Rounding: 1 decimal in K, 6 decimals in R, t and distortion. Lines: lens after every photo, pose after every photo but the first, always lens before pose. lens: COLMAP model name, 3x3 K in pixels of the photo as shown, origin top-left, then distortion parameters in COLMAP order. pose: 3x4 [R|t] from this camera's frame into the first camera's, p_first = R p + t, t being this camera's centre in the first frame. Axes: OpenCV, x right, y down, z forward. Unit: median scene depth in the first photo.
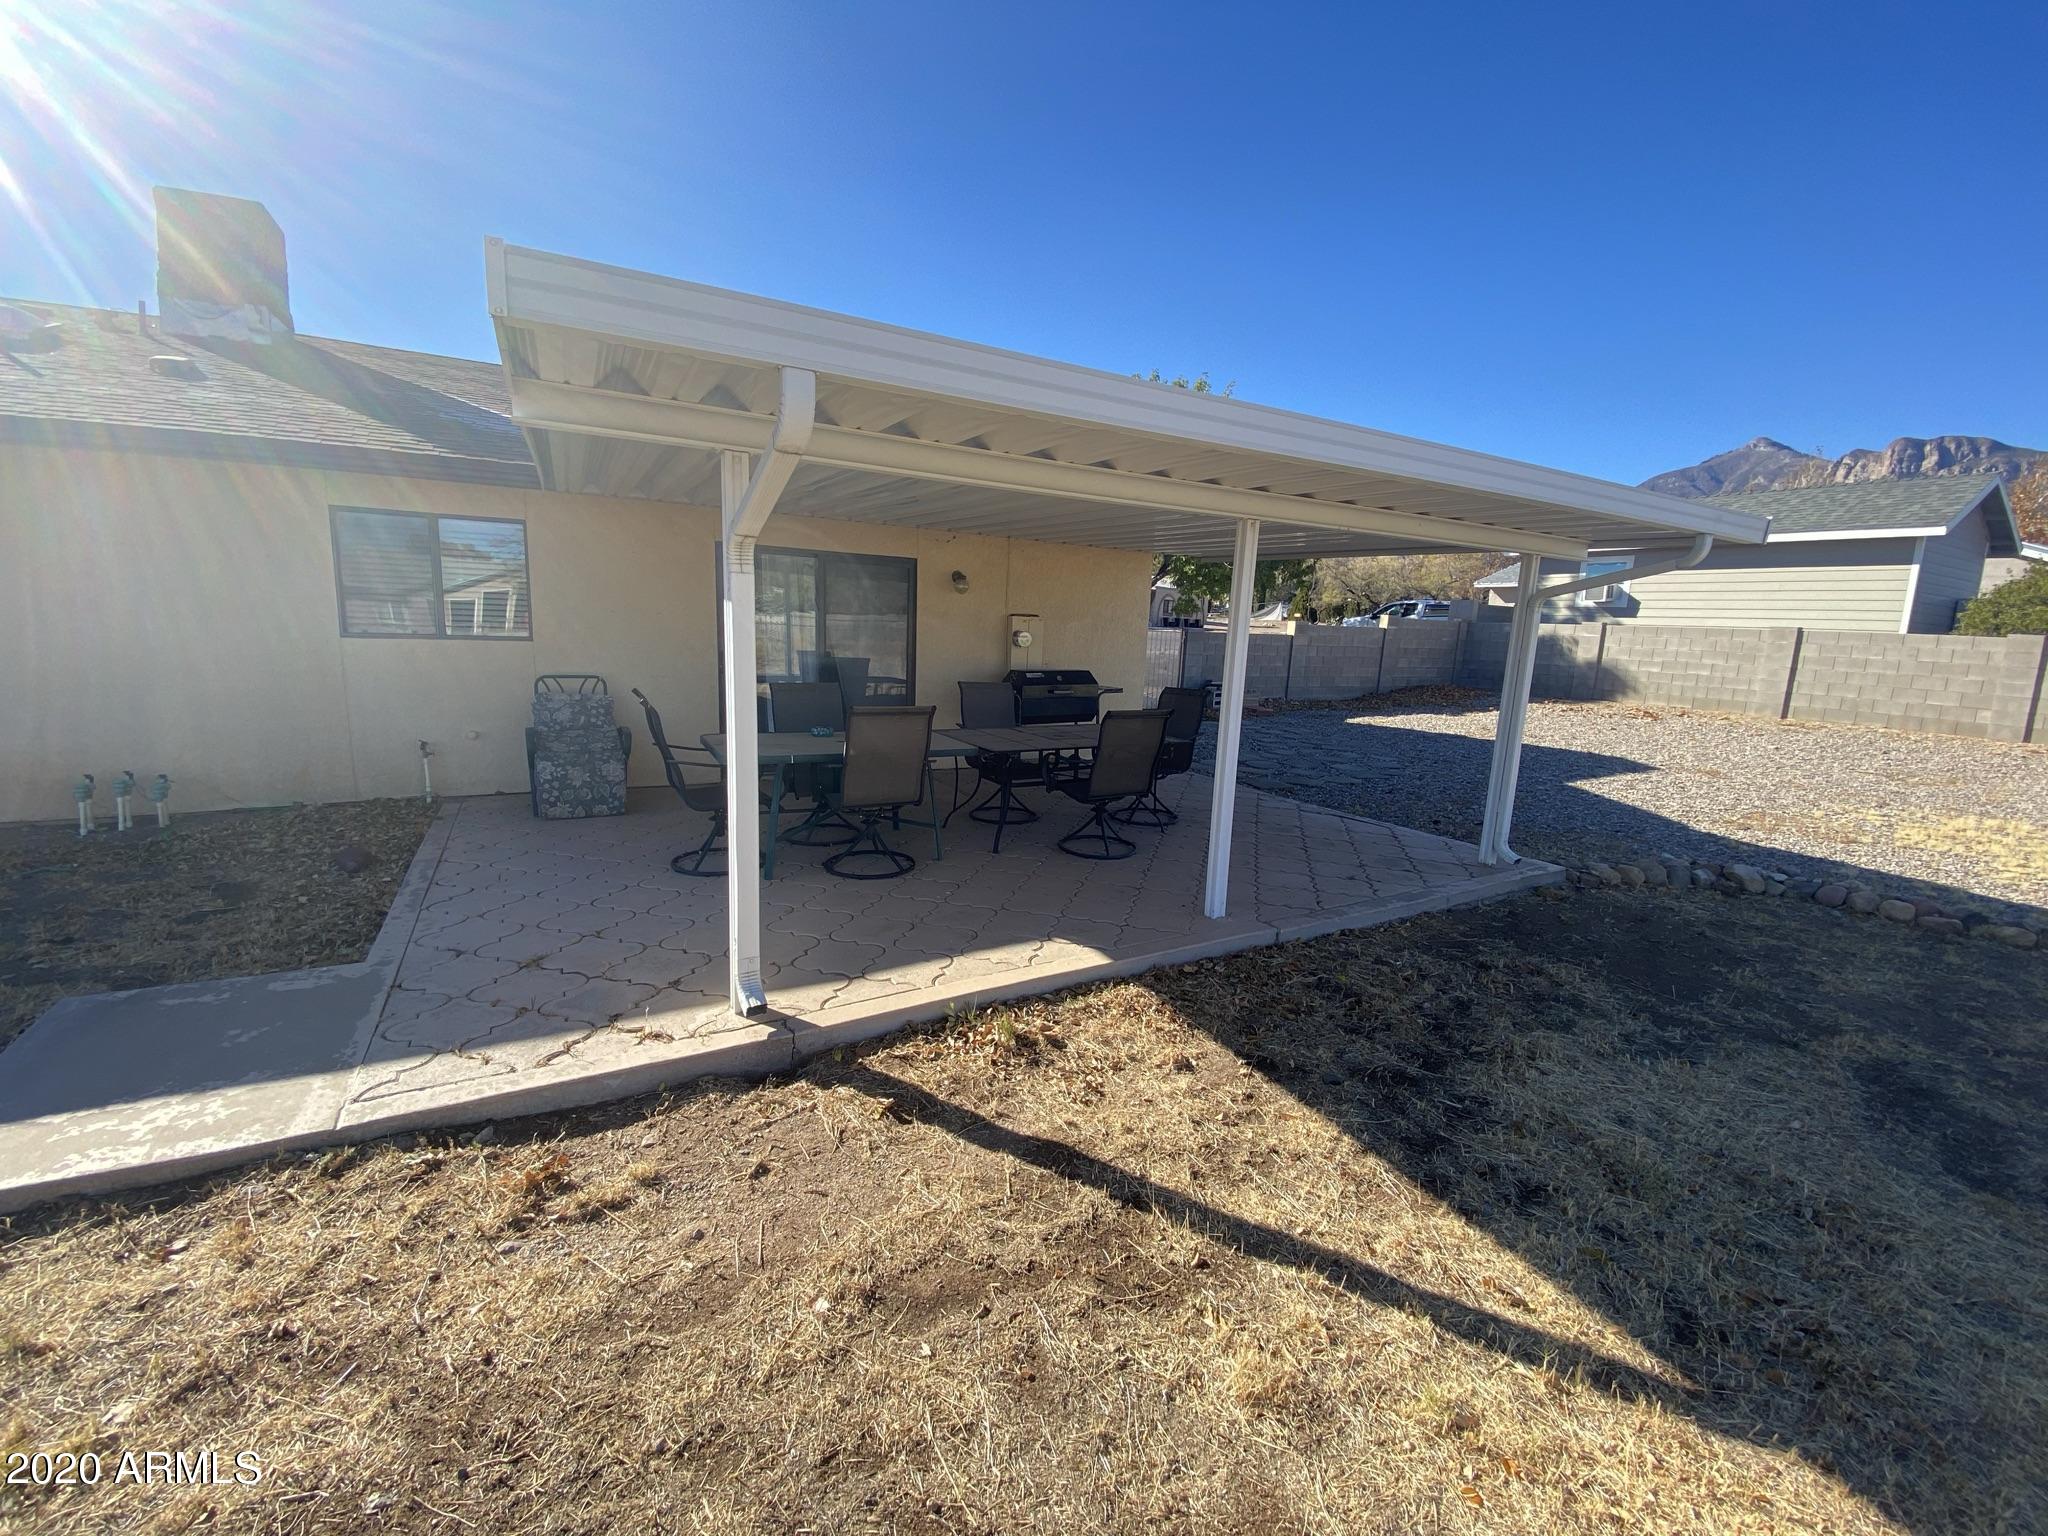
lens RADIAL K [[830.0, 0, 971.3], [0, 830.0, 776.5], [0, 0, 1]] dist [-0.028631, -0.004236]
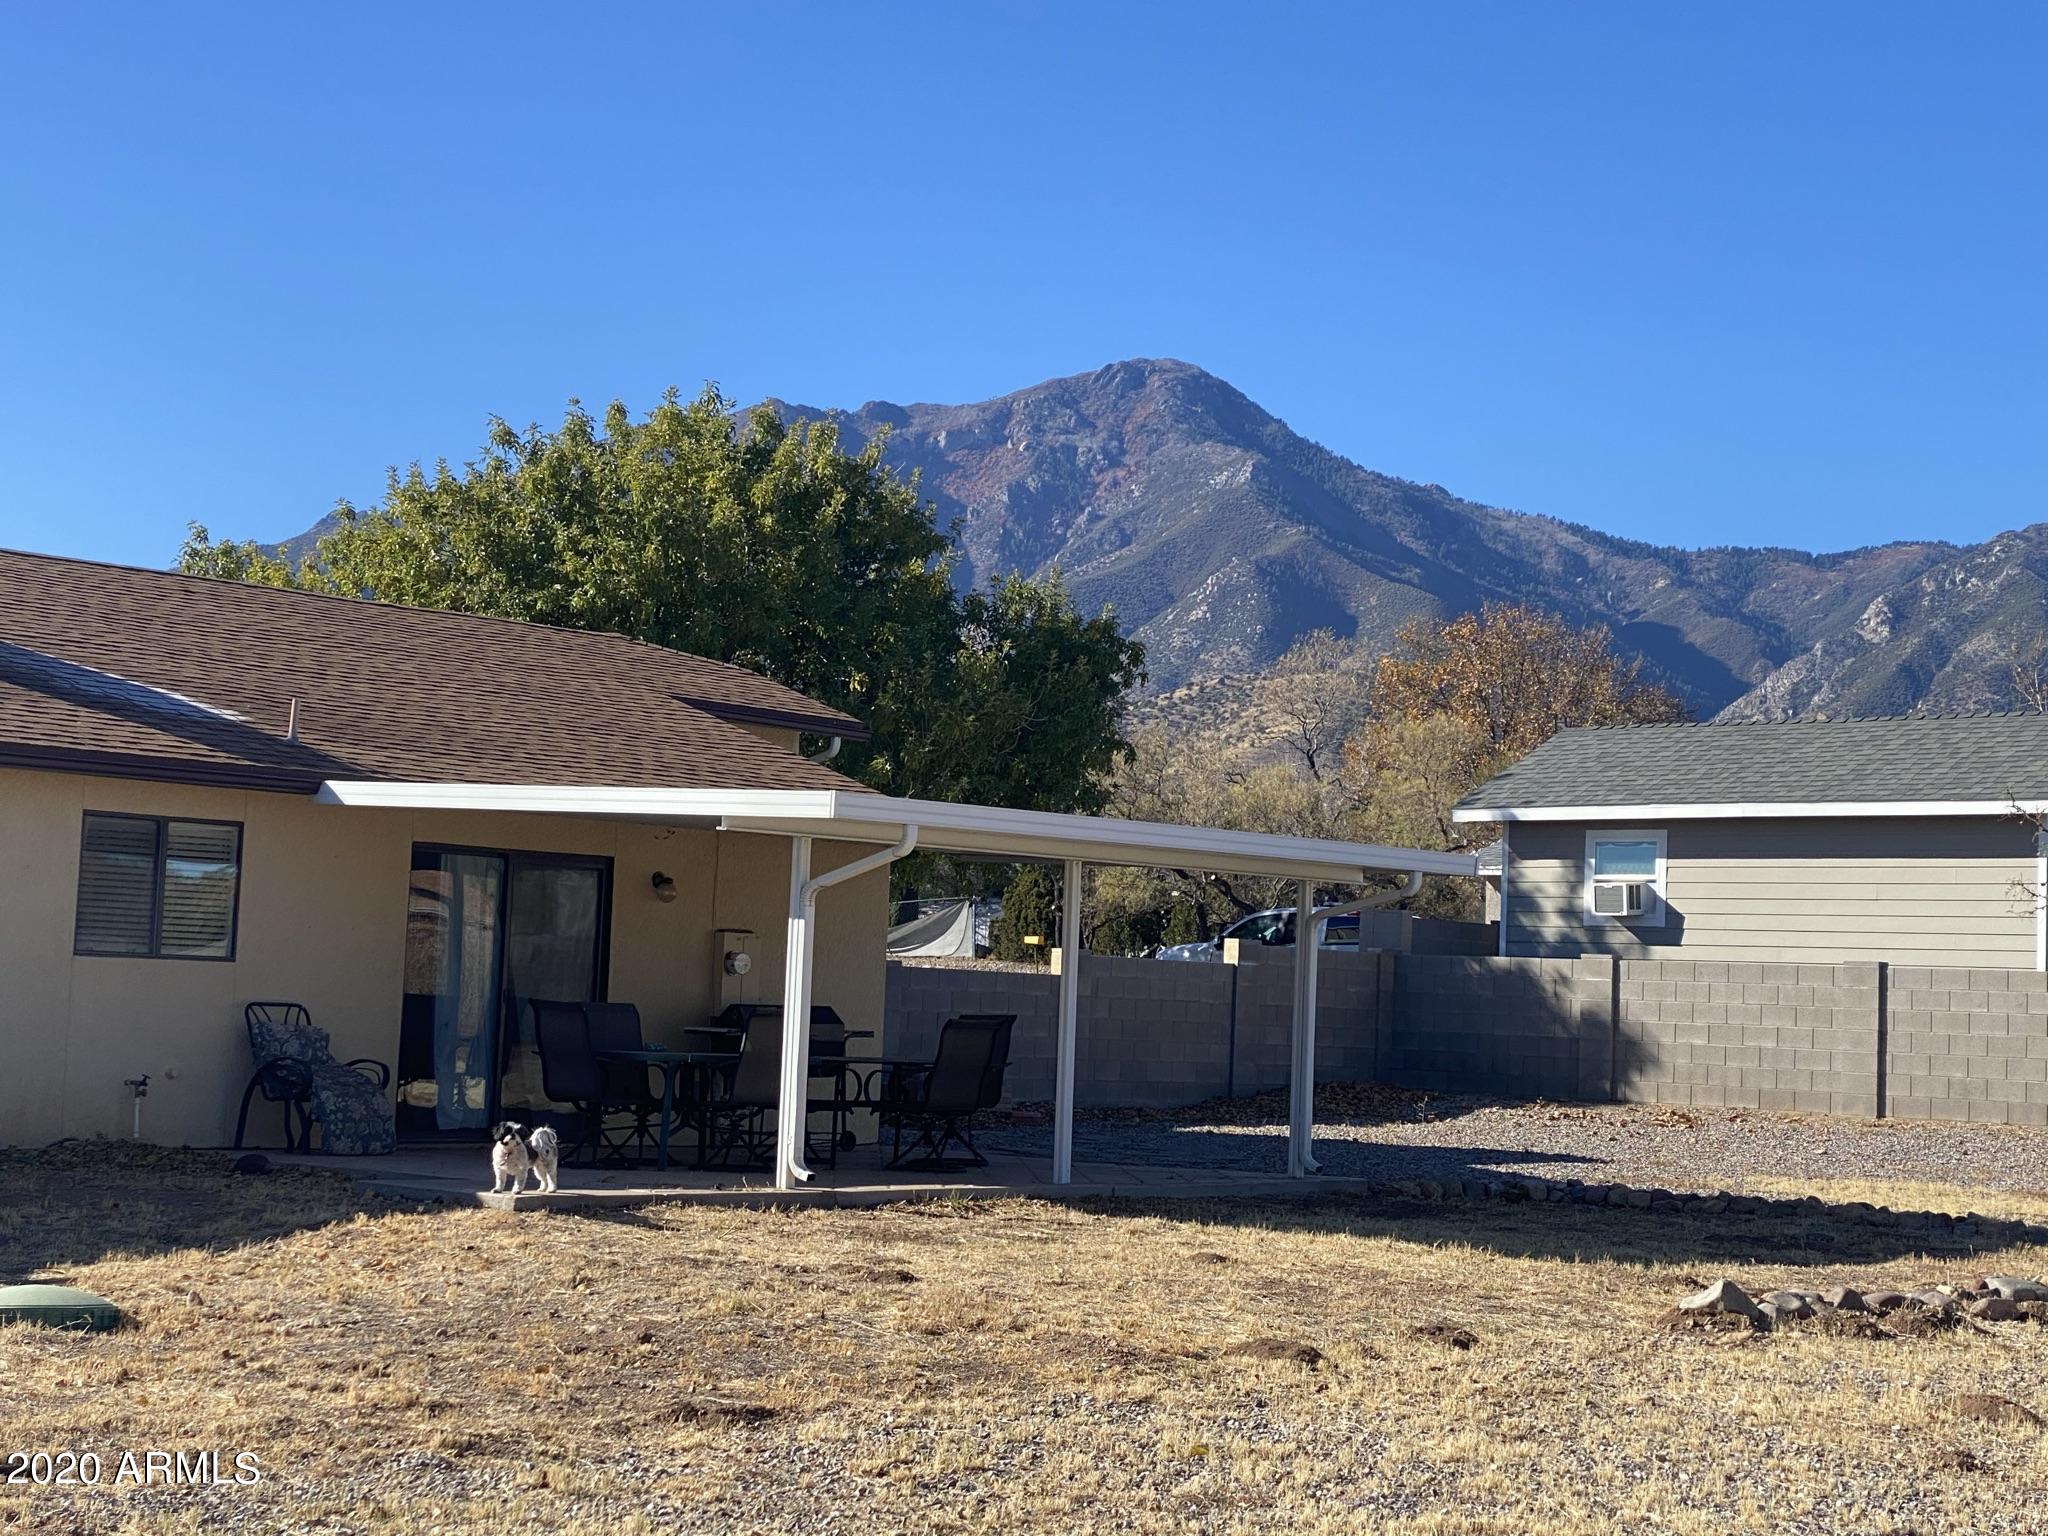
lens RADIAL K [[3539.7, 0, 944.5], [0, 3539.7, 676.0], [0, 0, 1]] dist [0.178098, 0.000000]
pose [[0.937720, 0.037975, 0.345309, -0.502253], [0.053902, 0.966064, -0.252617, 0.225881], [-0.343184, 0.255497, 0.903851, -1.134415]]
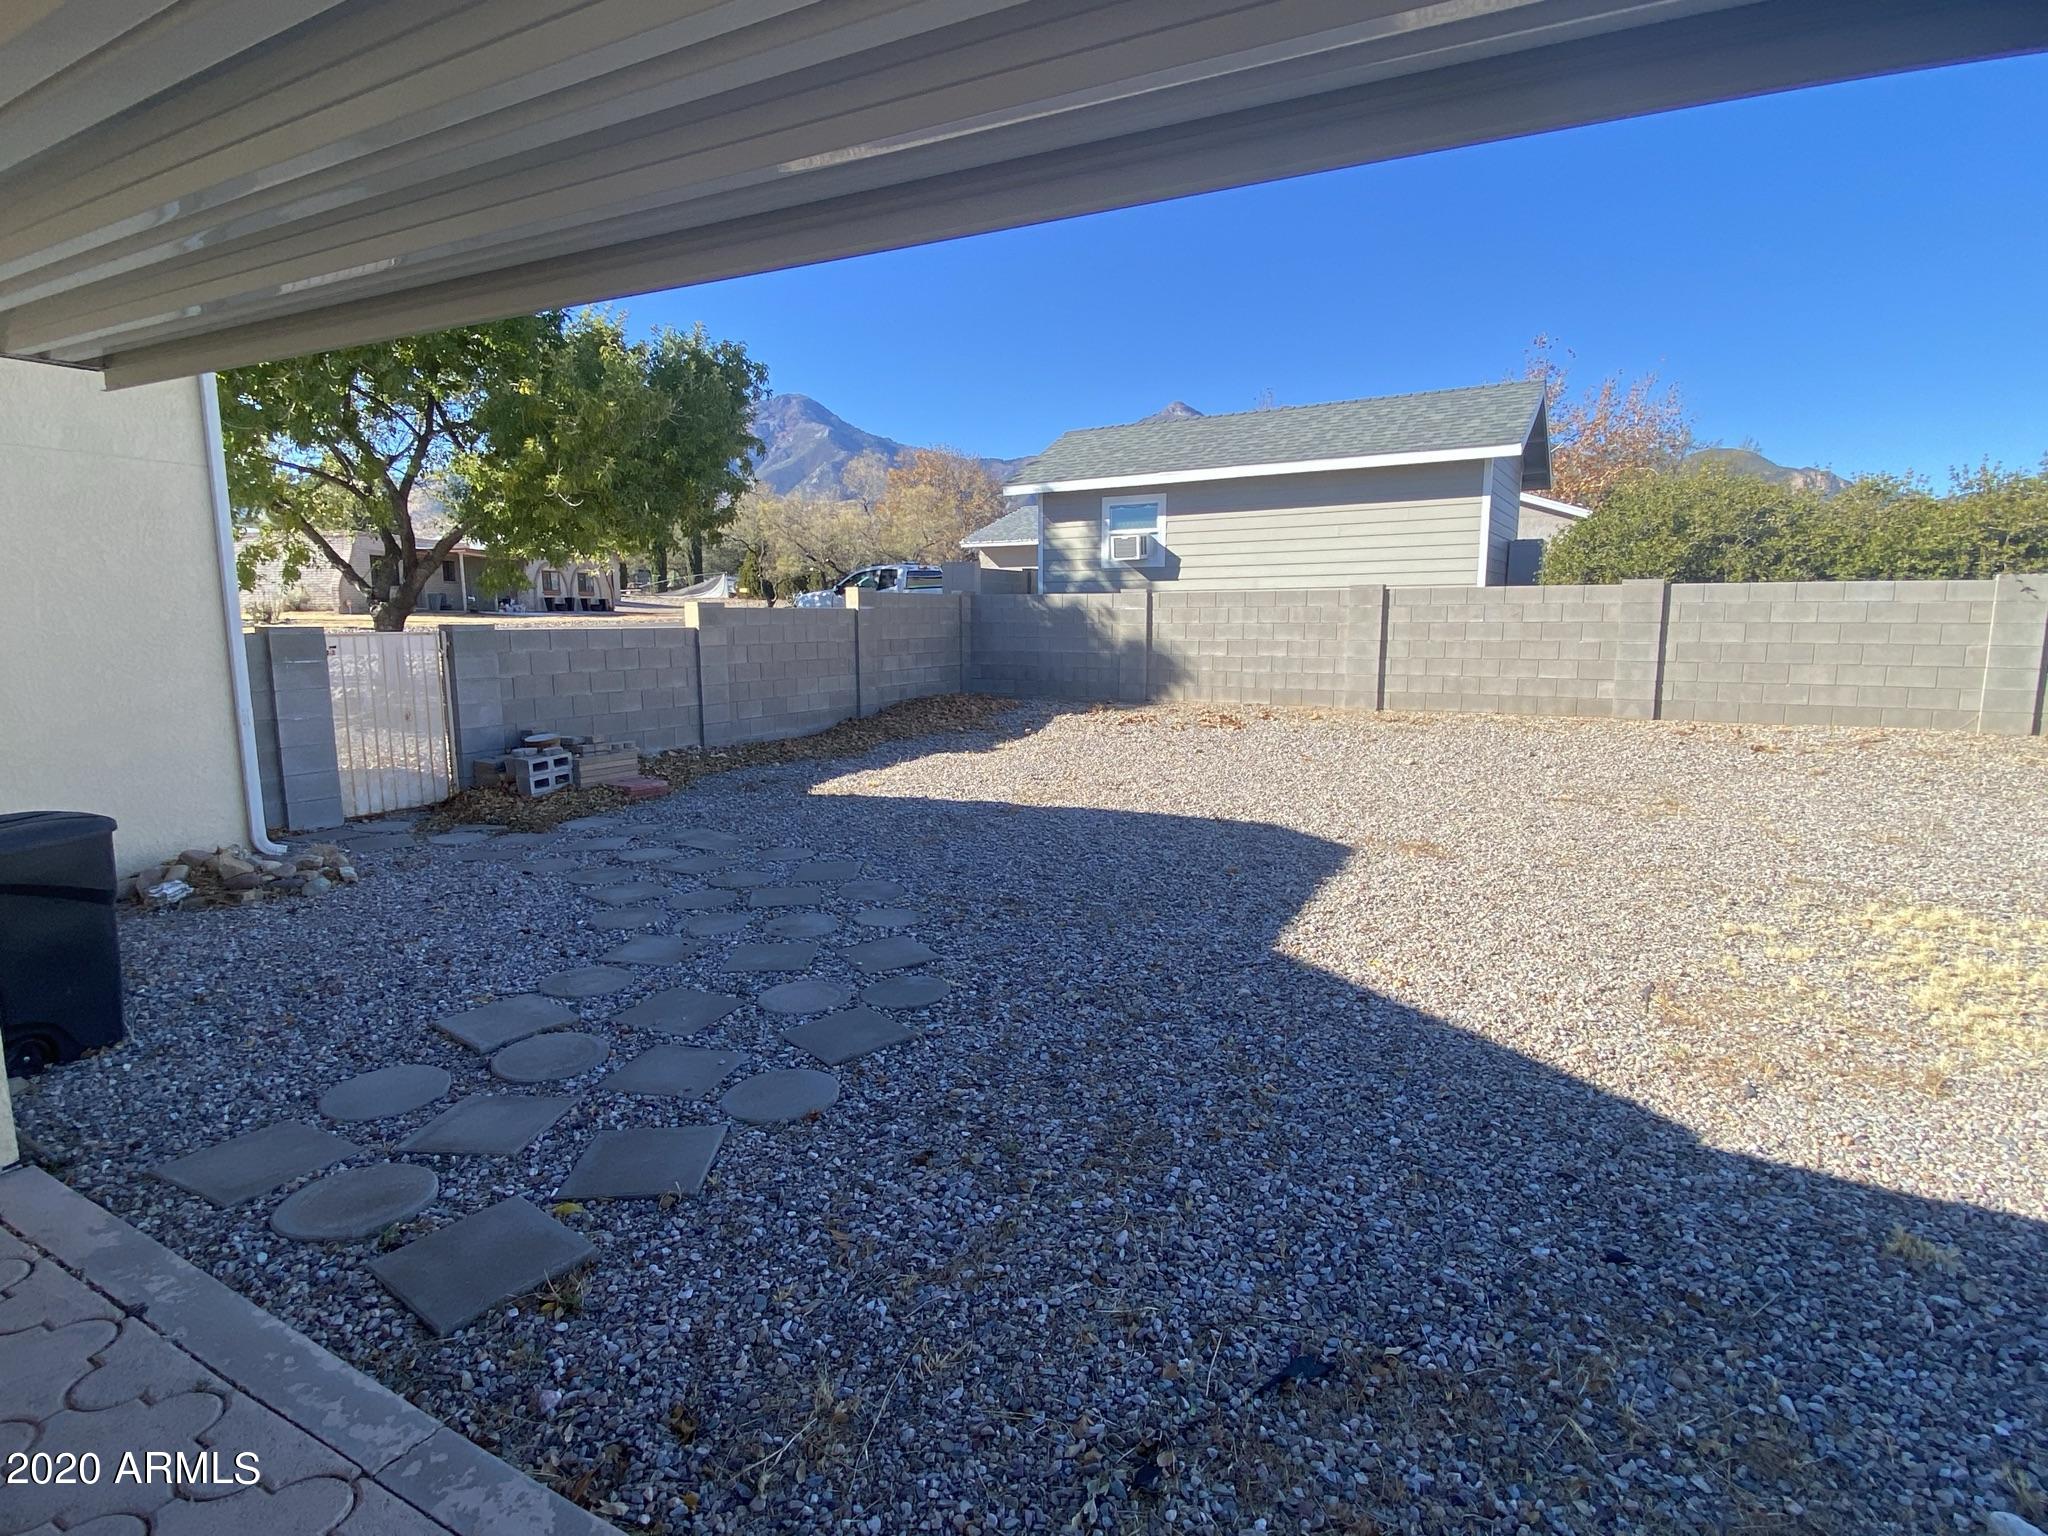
lens RADIAL K [[1060.4, 0, 1016.7], [0, 1060.4, 772.1], [0, 0, 1]] dist [0.024761, -0.013032]
pose [[0.822069, -0.120264, 0.556543, 0.189114], [0.134290, 0.990817, 0.015748, -0.072834], [-0.553326, 0.061792, 0.830670, 0.366915]]
